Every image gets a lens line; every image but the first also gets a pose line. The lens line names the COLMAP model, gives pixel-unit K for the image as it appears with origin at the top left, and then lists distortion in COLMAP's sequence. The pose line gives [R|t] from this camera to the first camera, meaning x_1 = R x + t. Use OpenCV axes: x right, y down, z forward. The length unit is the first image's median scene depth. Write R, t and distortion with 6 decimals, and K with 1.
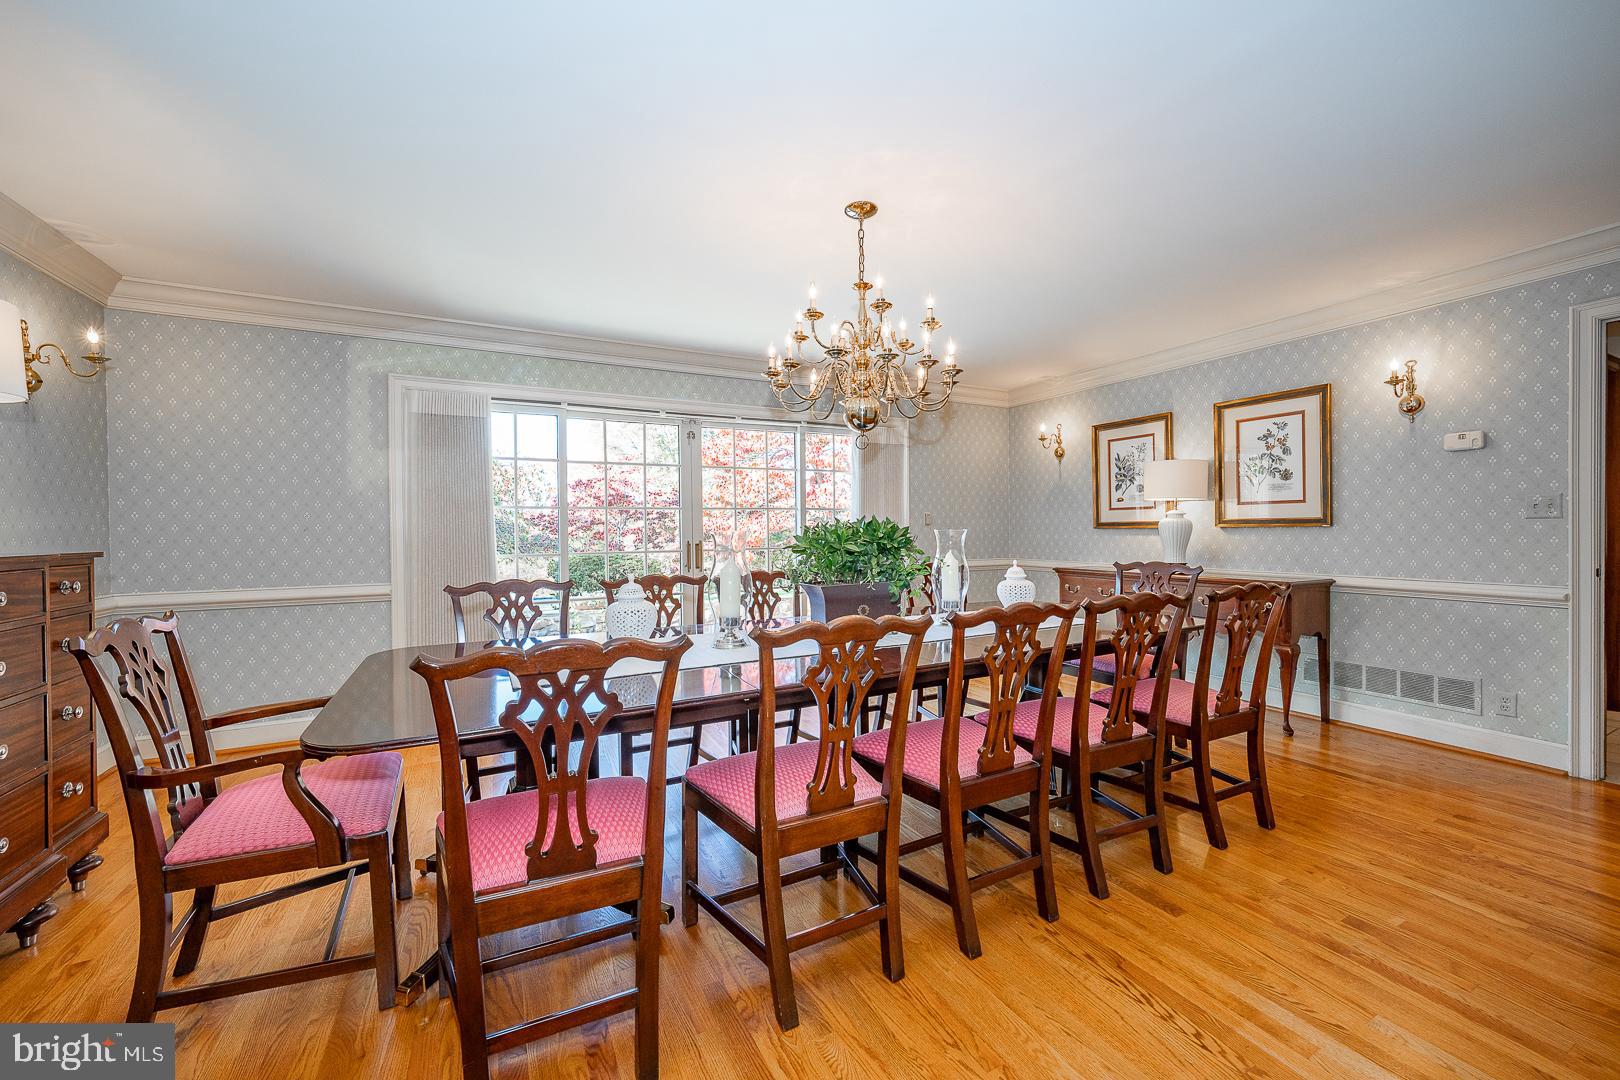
lens RADIAL K [[572.8, 0, 794.0], [0, 572.8, 538.2], [0, 0, 1]] dist [-0.006101, 0.000027]
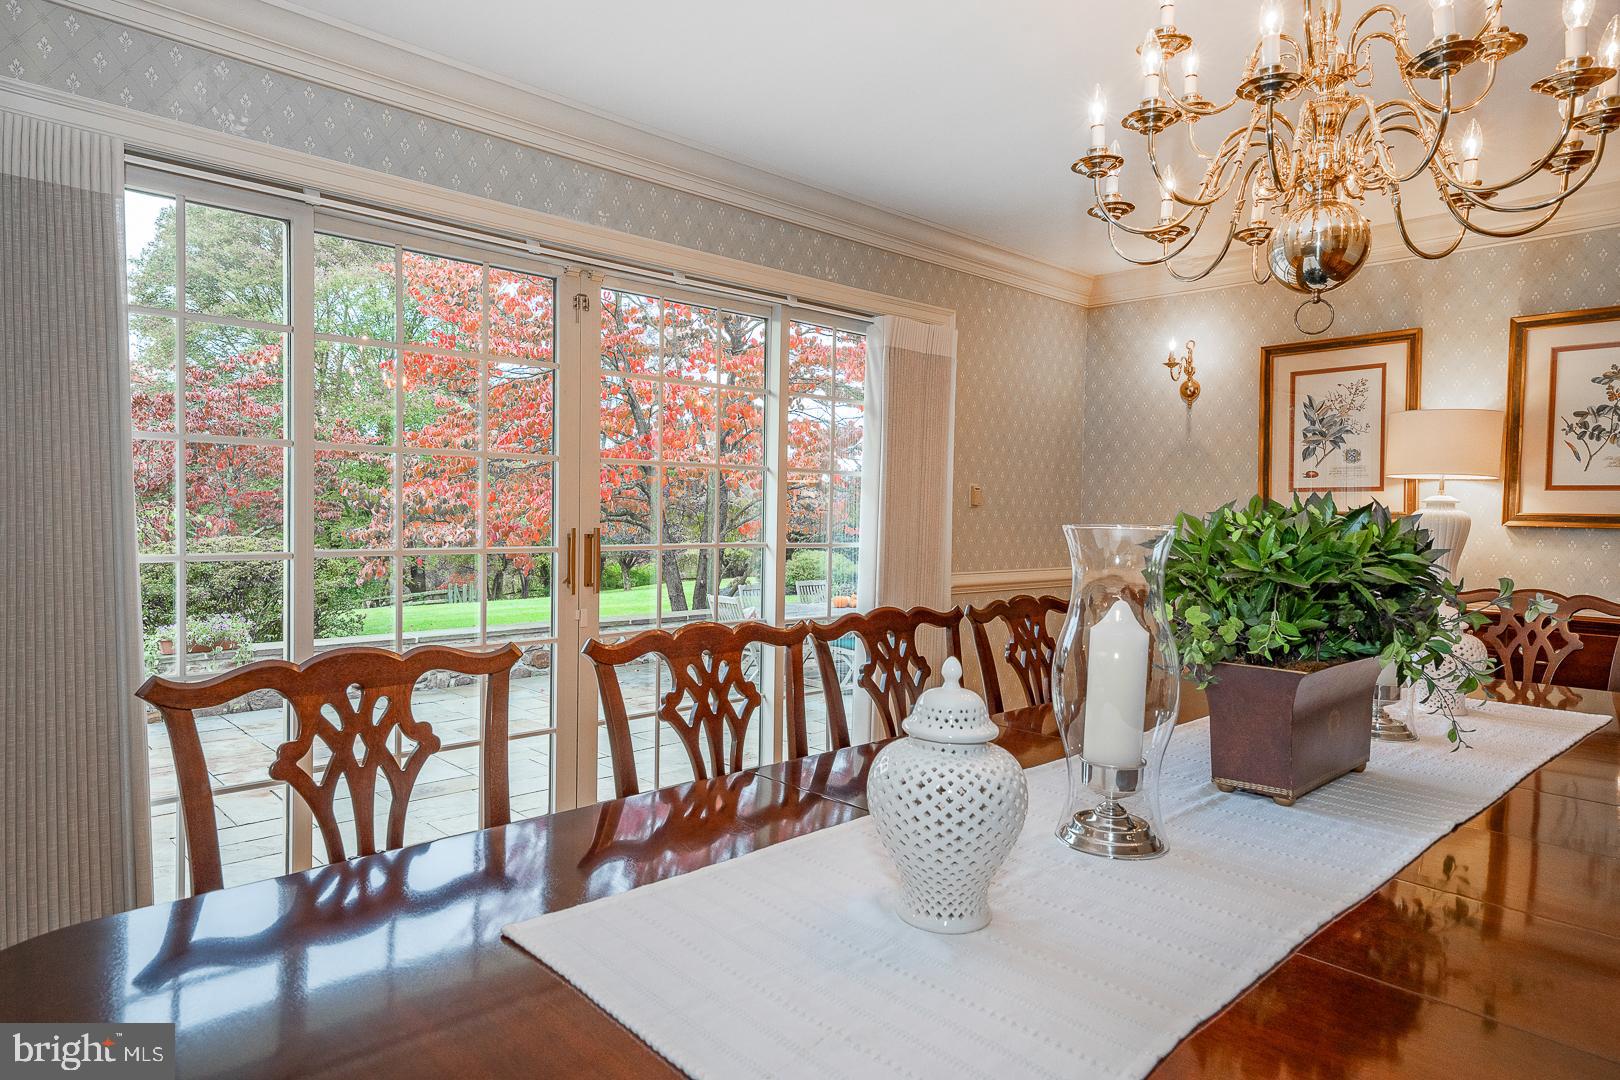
lens RADIAL K [[935.9, 0, 810.0], [0, 935.9, 540.0], [0, 0, 1]] dist [0.027176, 0.000612]
pose [[0.967577, 0.021607, 0.251651, -0.187215], [-0.027262, 0.999448, 0.019006, -0.004508], [-0.251102, -0.025250, 0.967631, 0.201601]]
